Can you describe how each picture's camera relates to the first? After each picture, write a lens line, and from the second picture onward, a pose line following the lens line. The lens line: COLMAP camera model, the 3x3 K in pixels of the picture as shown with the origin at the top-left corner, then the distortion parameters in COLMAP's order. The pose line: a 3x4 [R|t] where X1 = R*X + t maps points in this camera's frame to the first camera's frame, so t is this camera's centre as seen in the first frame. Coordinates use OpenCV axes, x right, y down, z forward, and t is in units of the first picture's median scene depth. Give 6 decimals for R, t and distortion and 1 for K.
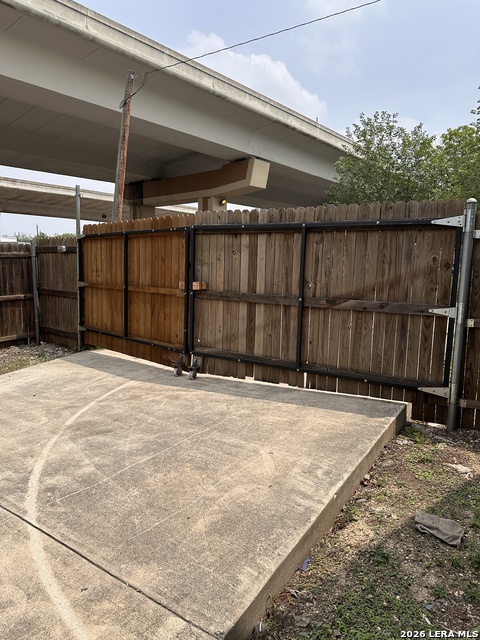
lens RADIAL K [[449.5, 0, 237.4], [0, 449.5, 317.0], [0, 0, 1]] dist [0.114470, -0.168022]
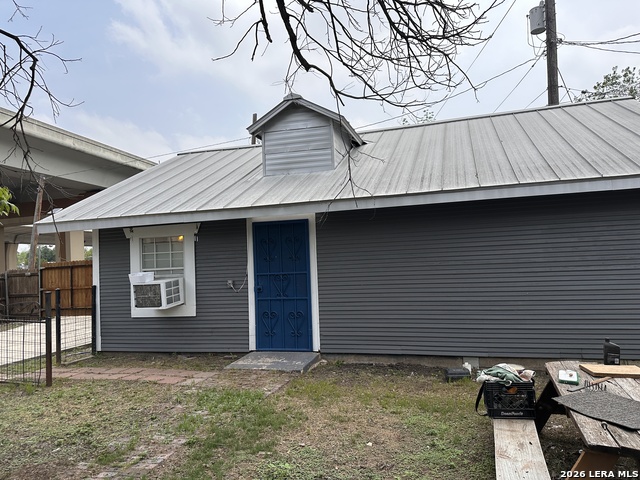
lens RADIAL K [[449.5, 0, 320.0], [0, 449.5, 240.0], [0, 0, 1]] dist [0.114470, -0.168022]
pose [[0.885081, -0.030287, 0.464451, -0.152409], [0.113865, 0.981649, -0.152973, 0.162633], [-0.451295, 0.188278, 0.872287, -1.393638]]
